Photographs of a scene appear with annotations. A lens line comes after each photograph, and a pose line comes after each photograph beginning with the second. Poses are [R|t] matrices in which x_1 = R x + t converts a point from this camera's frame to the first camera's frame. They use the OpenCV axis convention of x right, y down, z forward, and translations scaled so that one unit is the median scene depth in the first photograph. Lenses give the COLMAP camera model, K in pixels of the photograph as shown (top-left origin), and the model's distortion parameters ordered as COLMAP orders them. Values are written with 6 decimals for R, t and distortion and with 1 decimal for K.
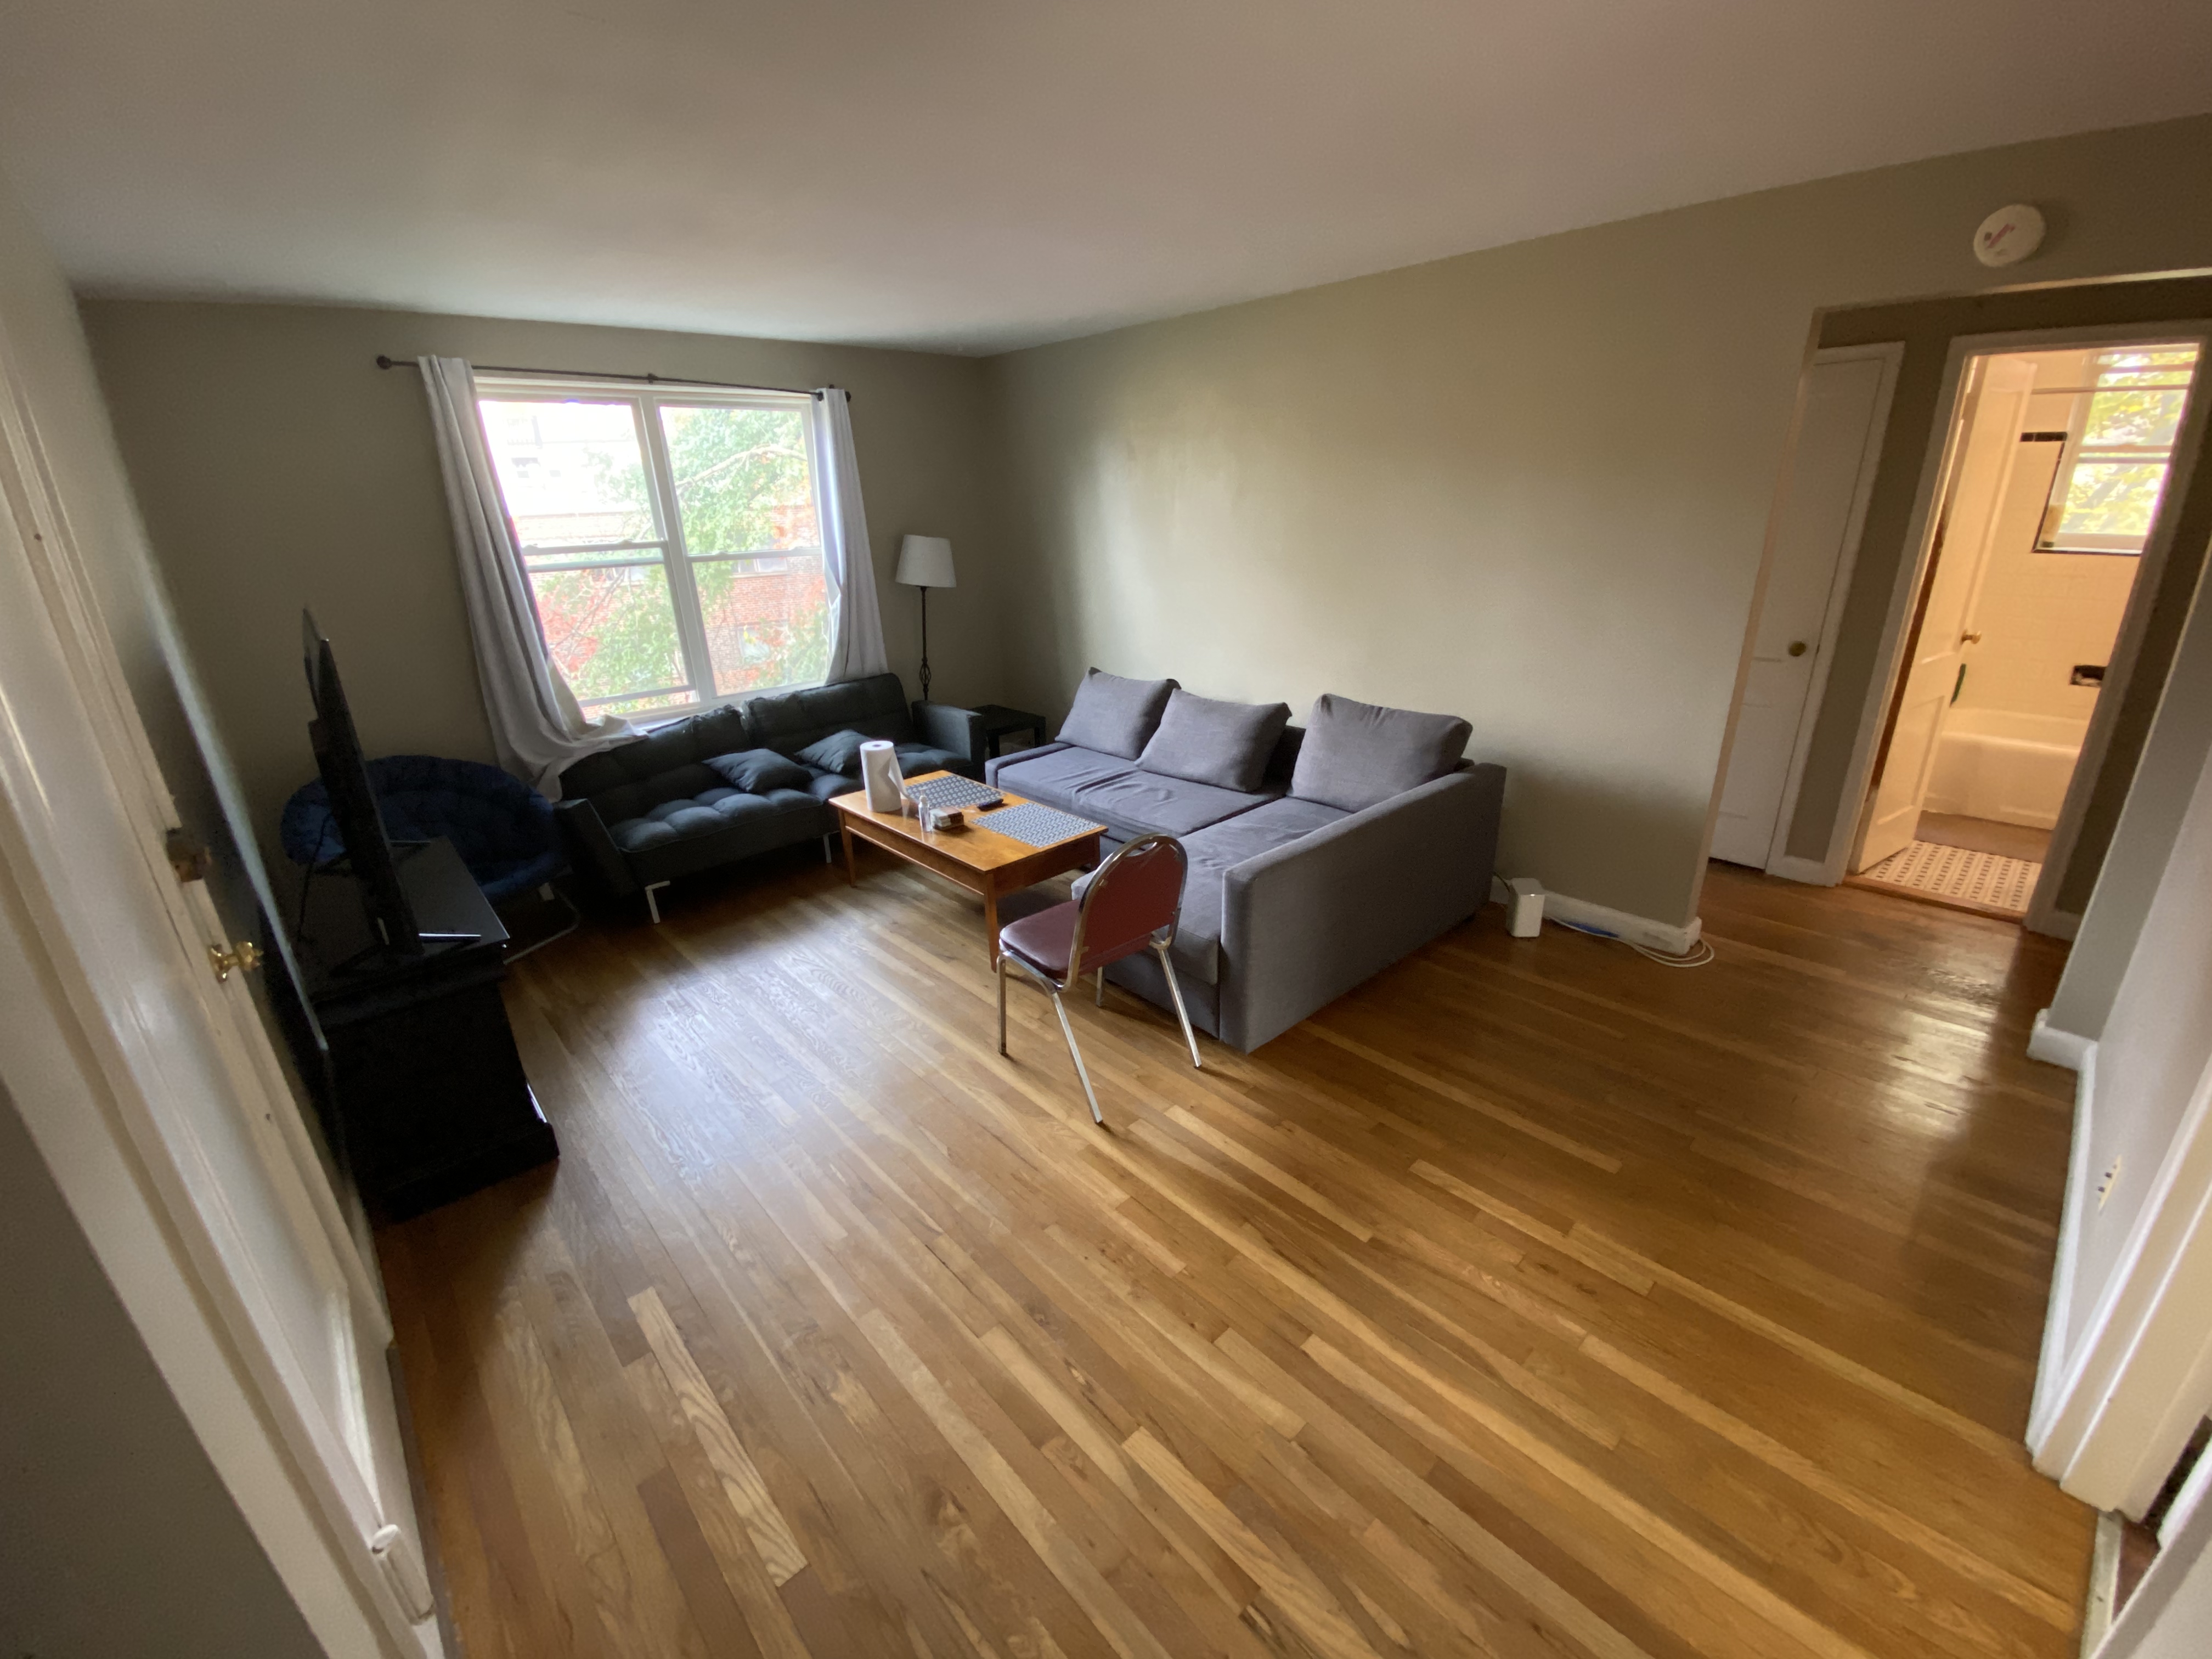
lens RADIAL K [[900.3, 0, 1104.2], [0, 900.3, 829.8], [0, 0, 1]] dist [0.000202, -0.000075]
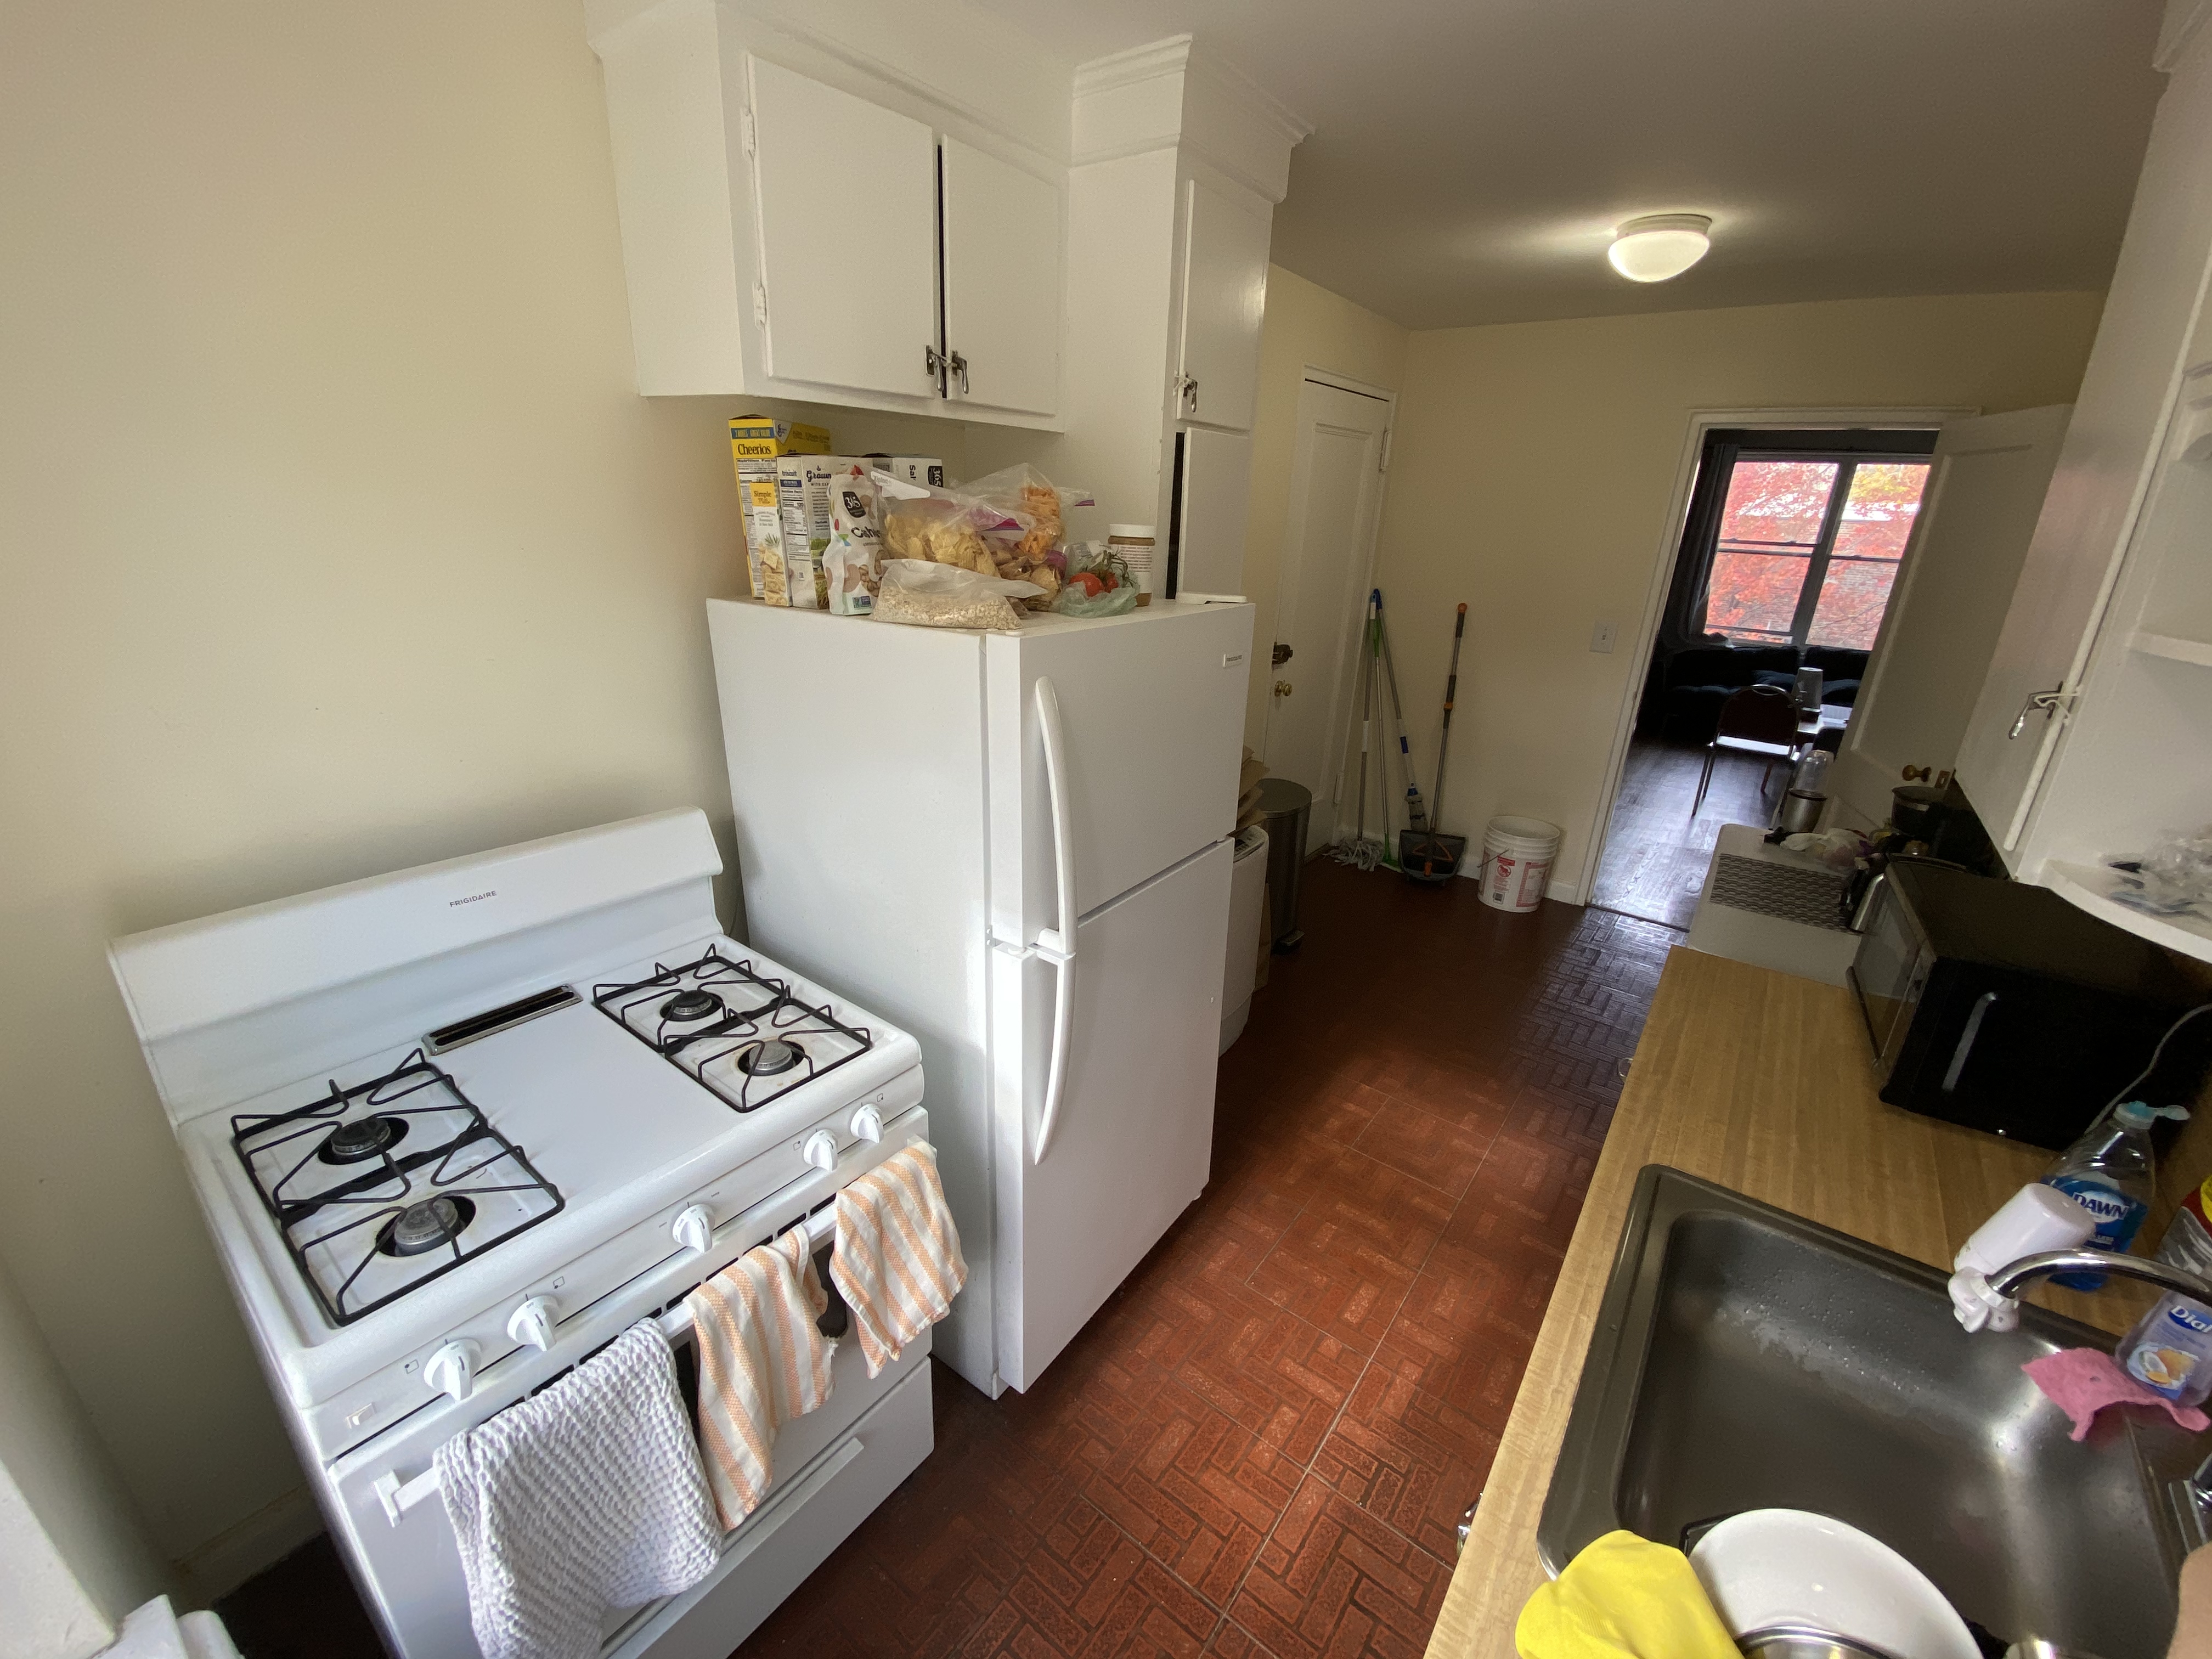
lens RADIAL K [[900.3, 0, 1103.1], [0, 900.3, 825.2], [0, 0, 1]] dist [0.000202, -0.000075]
pose [[0.167523, 0.368290, -0.914494, 1.016942], [-0.374779, 0.881752, 0.286450, 0.156276], [0.911854, 0.294746, 0.285741, -0.530146]]
